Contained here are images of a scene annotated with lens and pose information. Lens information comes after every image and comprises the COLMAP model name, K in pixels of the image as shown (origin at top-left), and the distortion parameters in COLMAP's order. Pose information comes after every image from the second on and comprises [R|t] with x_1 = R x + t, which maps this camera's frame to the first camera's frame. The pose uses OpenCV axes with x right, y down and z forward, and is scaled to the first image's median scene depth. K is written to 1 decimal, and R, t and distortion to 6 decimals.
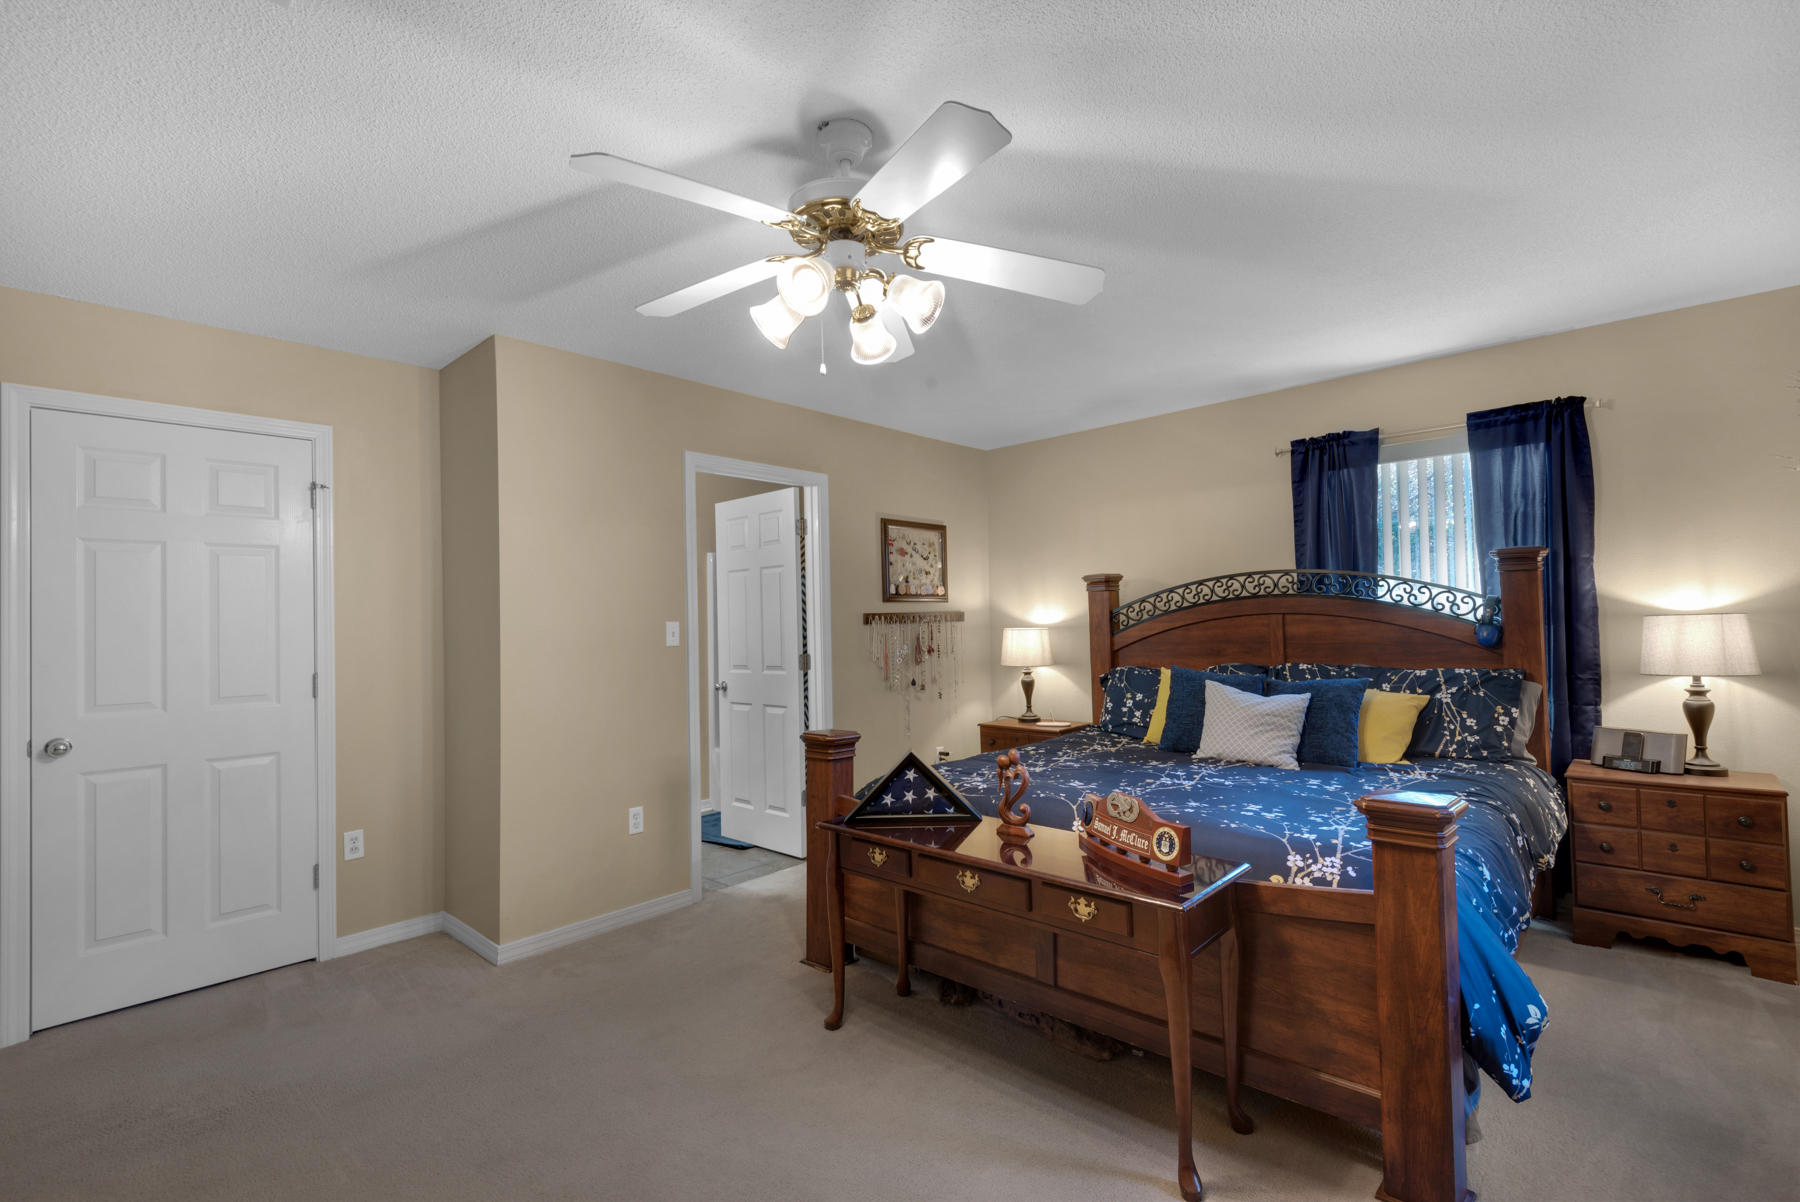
lens RADIAL K [[801.3, 0, 898.6], [0, 801.3, 607.0], [0, 0, 1]] dist [0.018977, -0.013246]
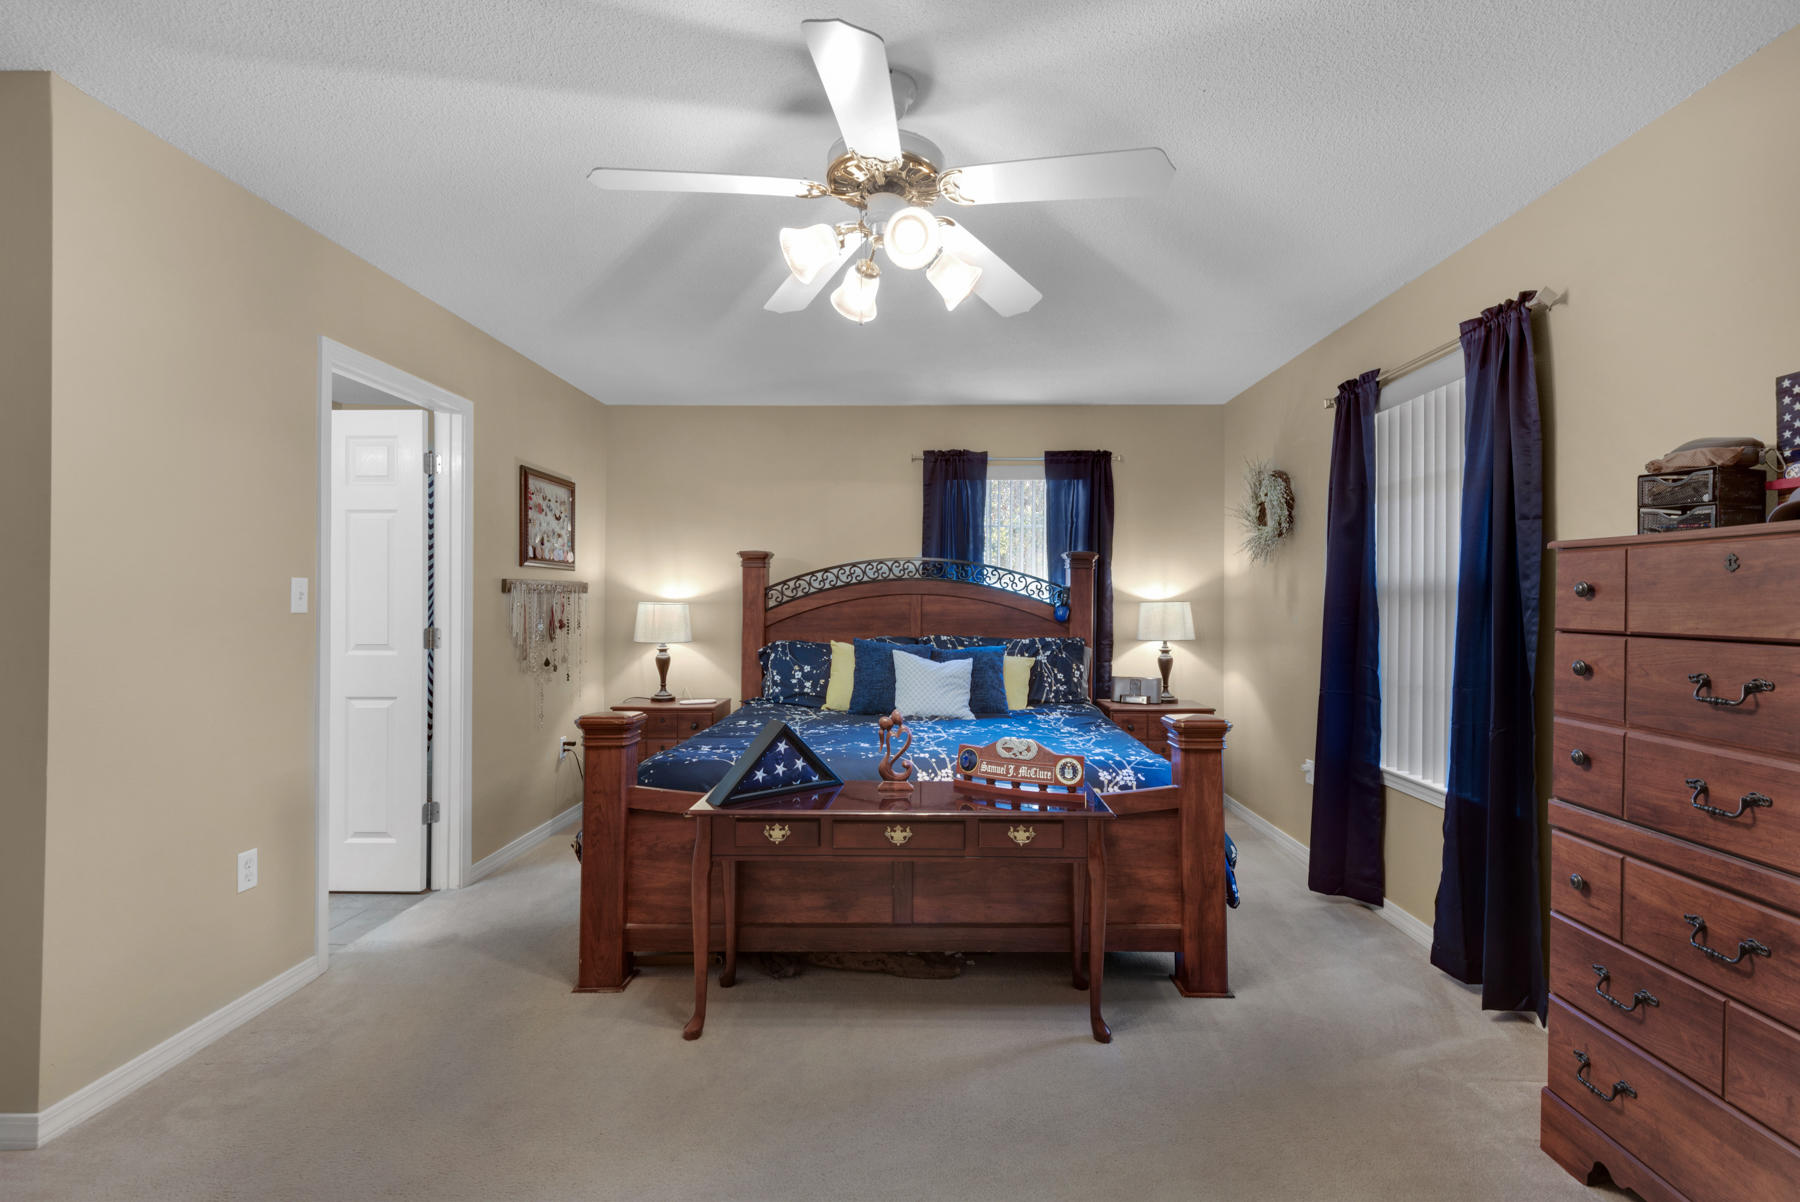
lens RADIAL K [[822.4, 0, 888.2], [0, 822.4, 602.4], [0, 0, 1]] dist [0.011119, -0.000786]
pose [[0.742452, 0.025391, 0.669418, -0.424370], [-0.034016, 0.999421, -0.000181, 0.025057], [-0.669035, -0.022637, 0.742886, 0.143188]]
